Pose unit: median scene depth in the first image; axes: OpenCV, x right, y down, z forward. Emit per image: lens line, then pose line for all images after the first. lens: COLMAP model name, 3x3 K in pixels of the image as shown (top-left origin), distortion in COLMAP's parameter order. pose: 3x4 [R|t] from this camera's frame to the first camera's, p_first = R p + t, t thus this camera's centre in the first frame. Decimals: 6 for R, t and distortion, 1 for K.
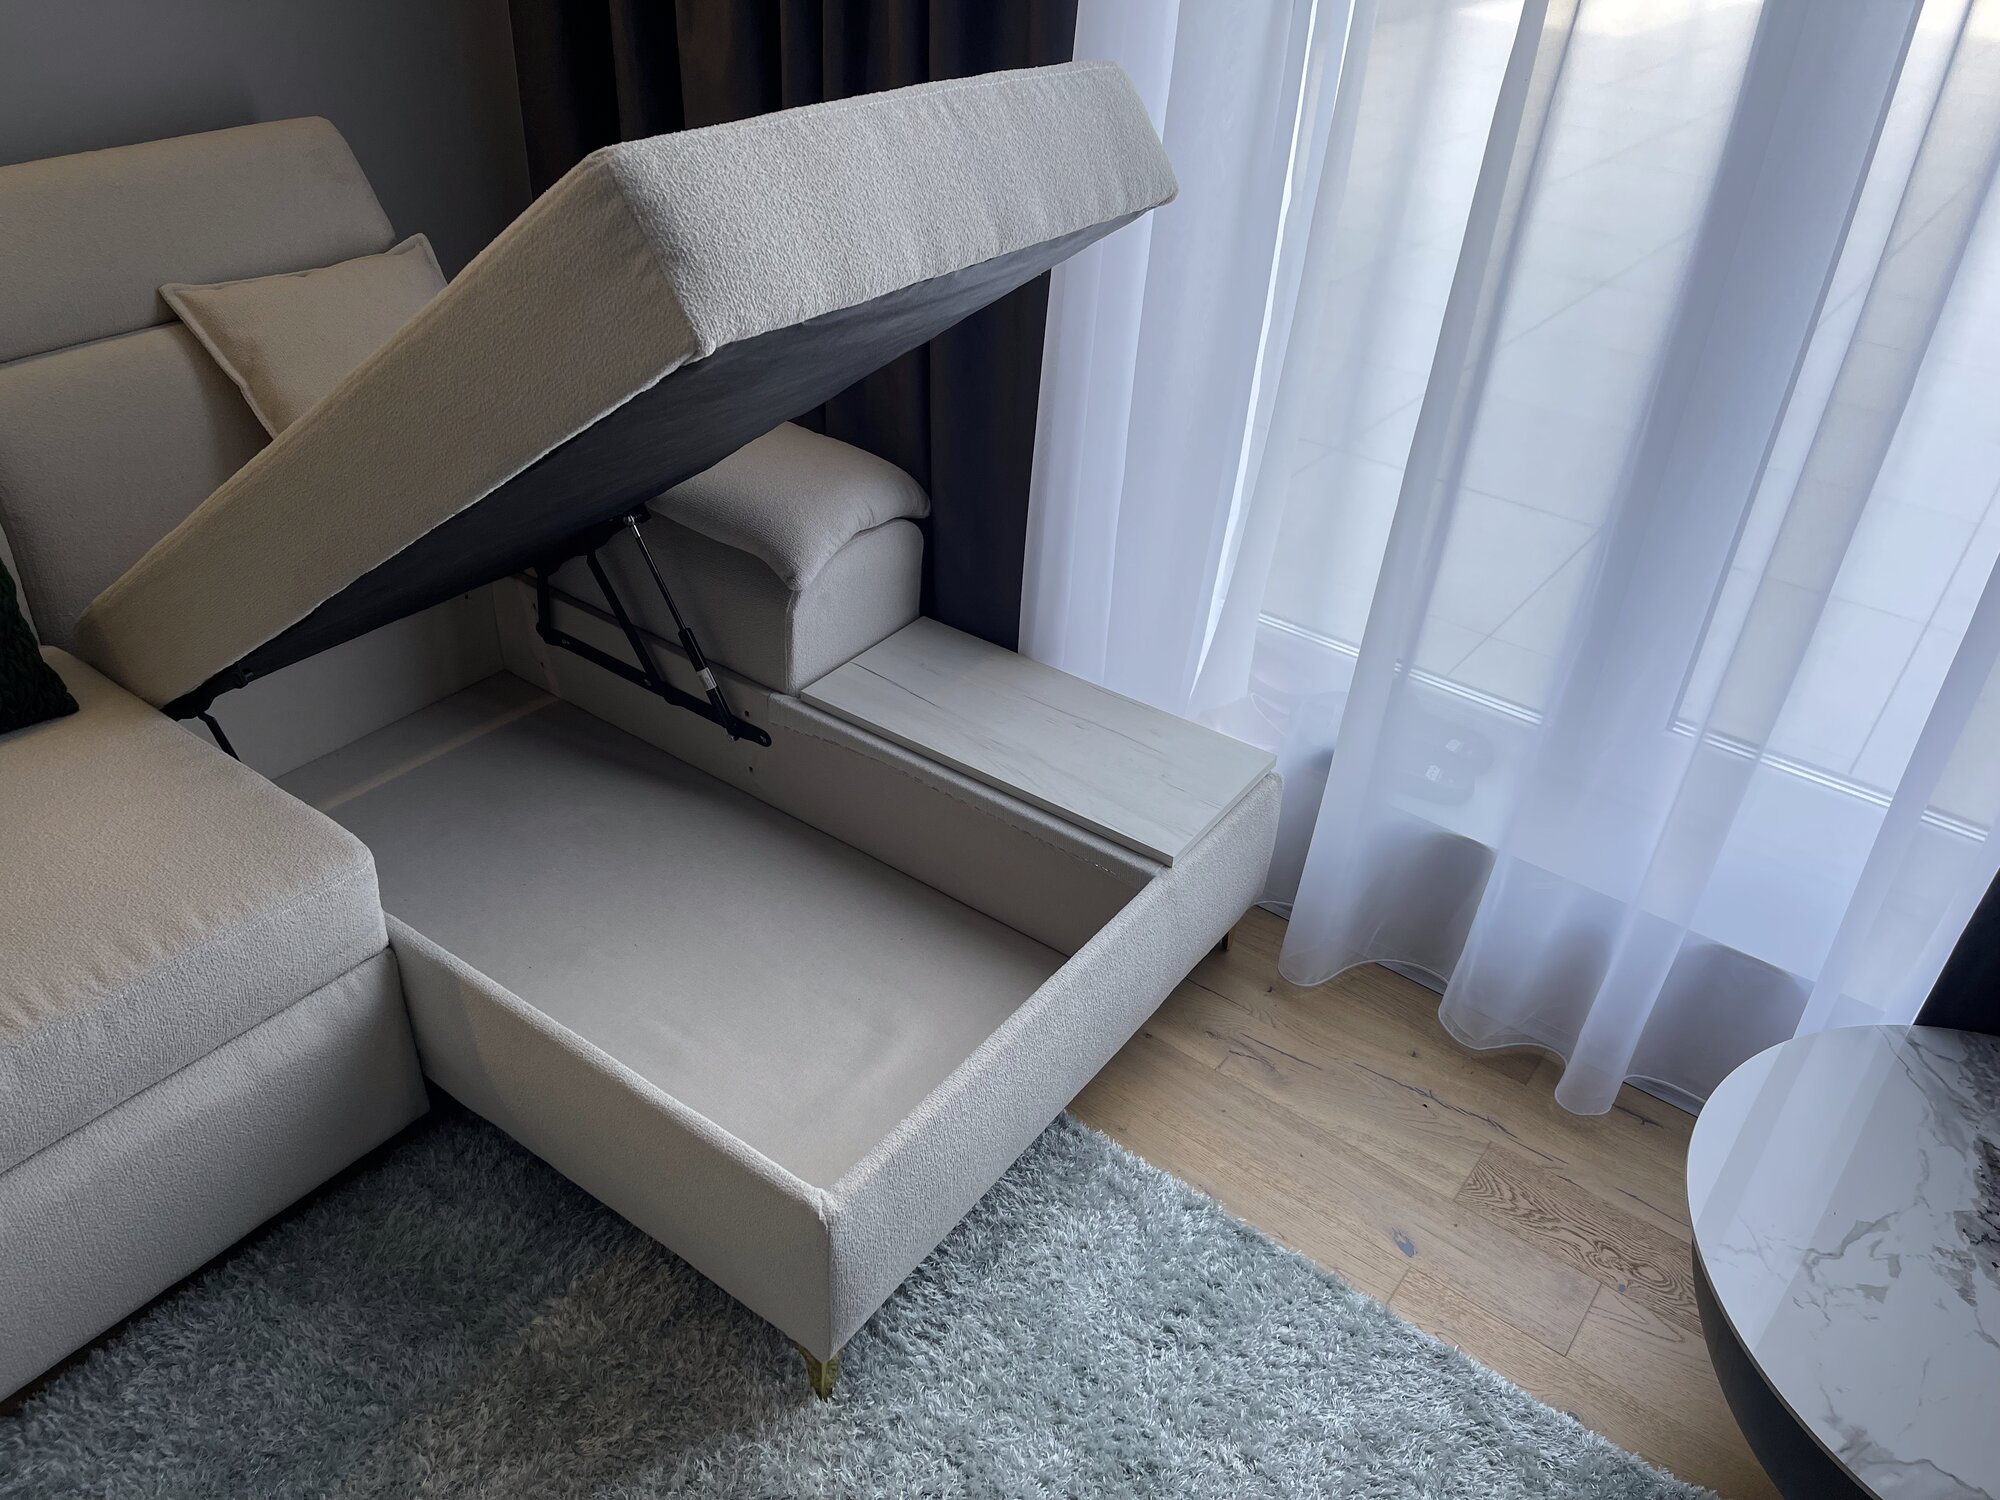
lens RADIAL K [[1516.5, 0, 998.8], [0, 1516.5, 744.6], [0, 0, 1]] dist [0.073015, -0.091640]
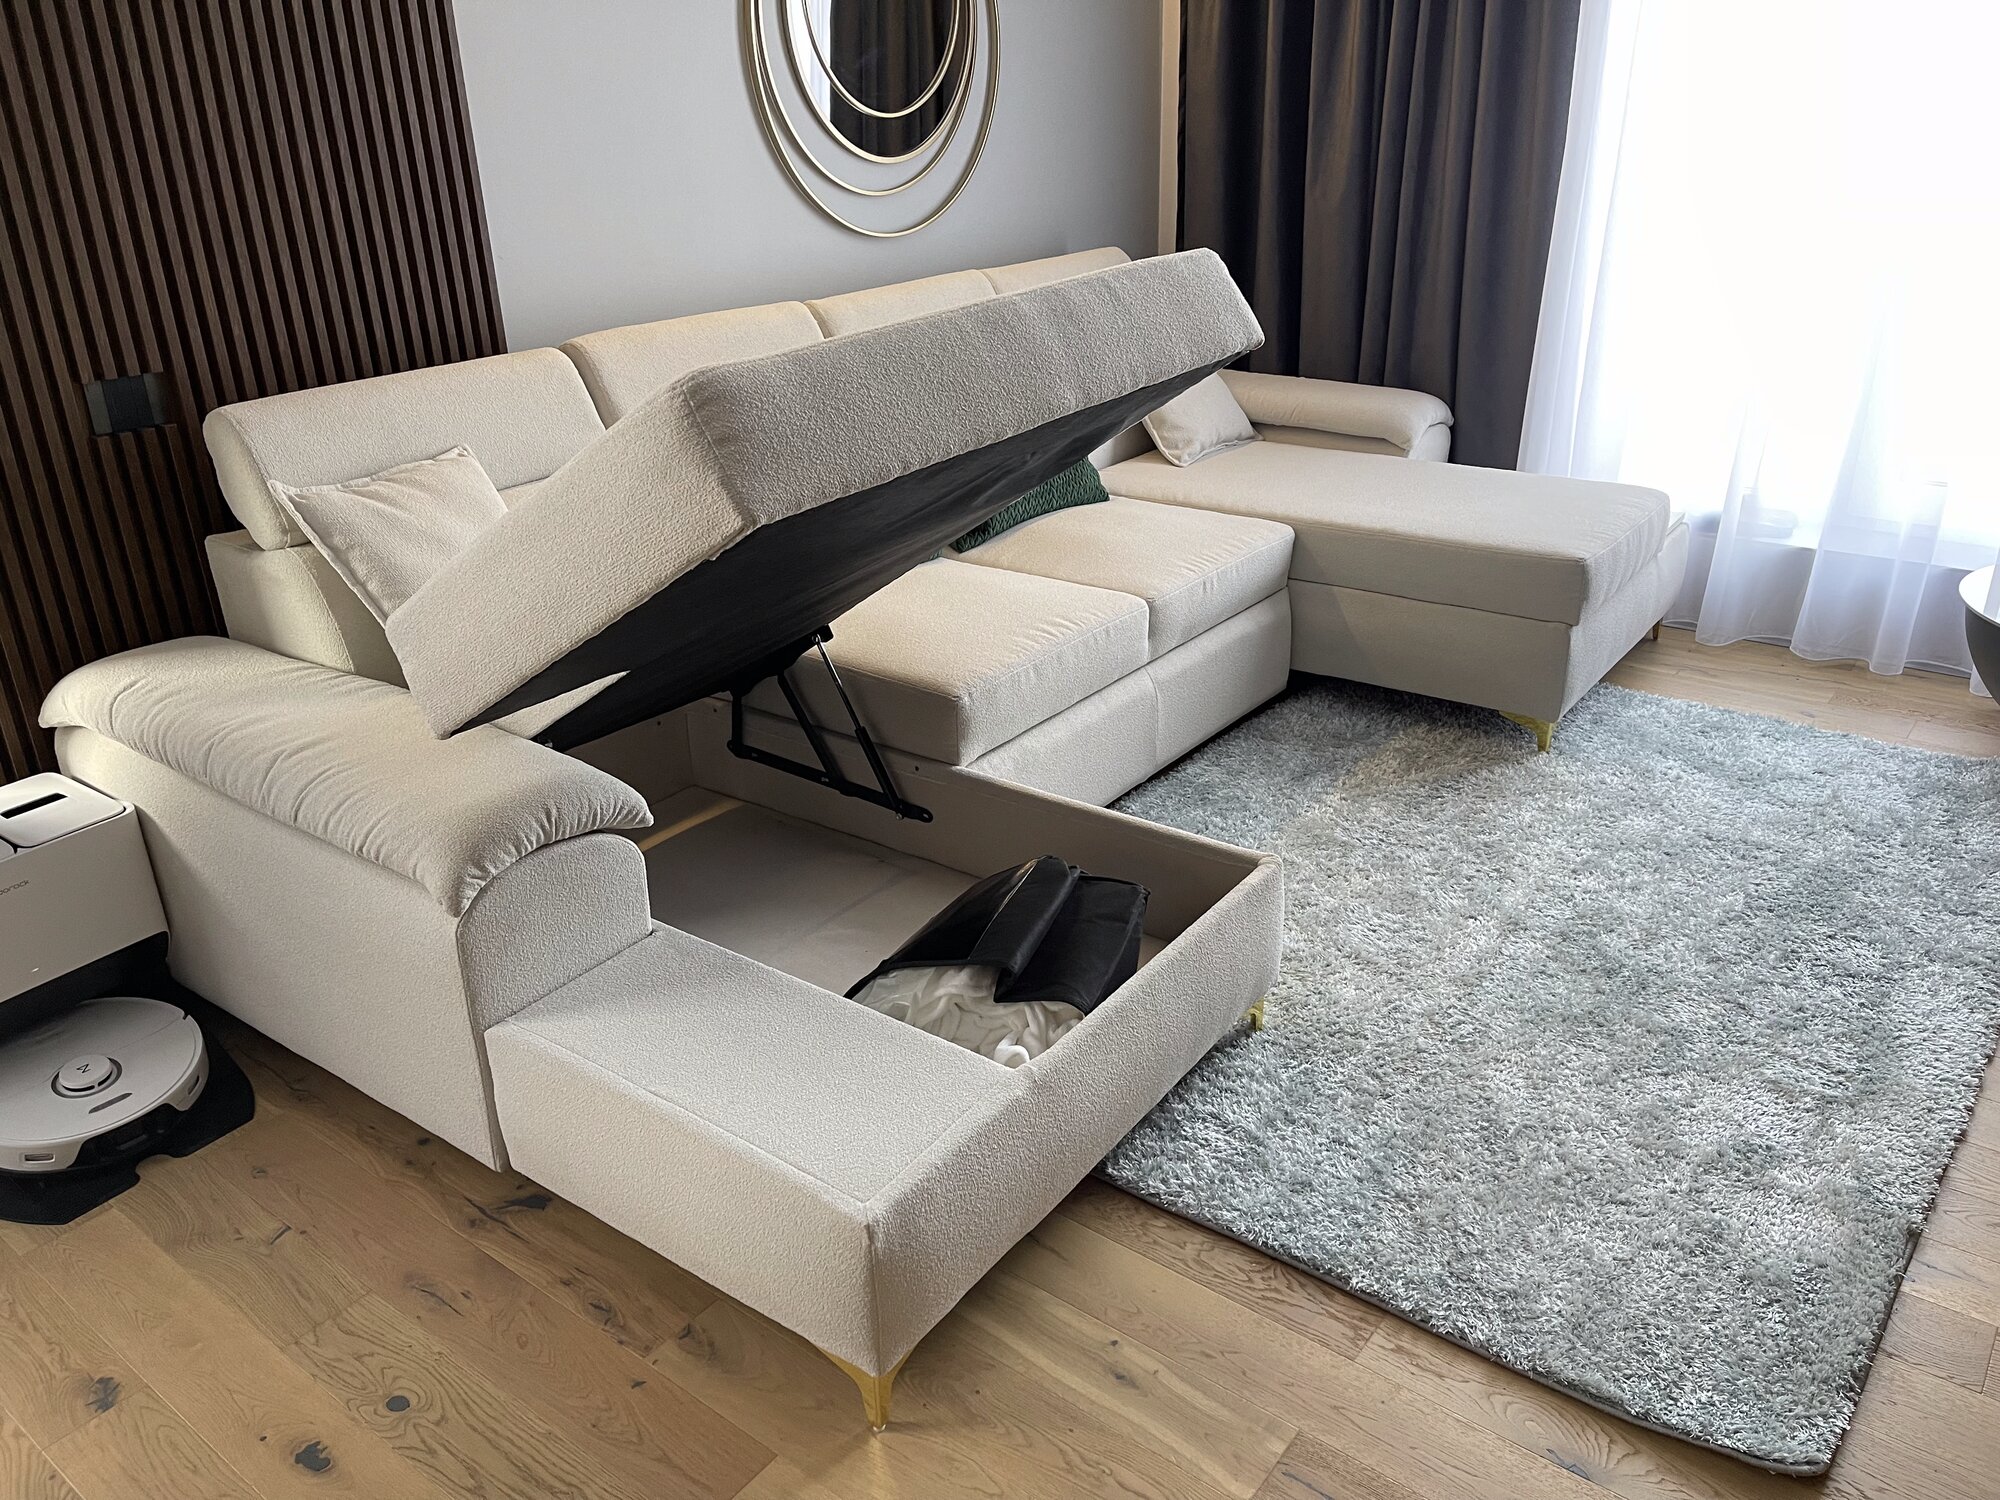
lens RADIAL K [[1516.5, 0, 990.5], [0, 1516.5, 757.1], [0, 0, 1]] dist [0.073015, -0.091640]
pose [[0.997061, -0.063140, -0.043383, -0.598710], [0.055071, 0.984410, -0.167044, 0.566146], [0.053254, 0.164164, 0.984994, -0.837290]]
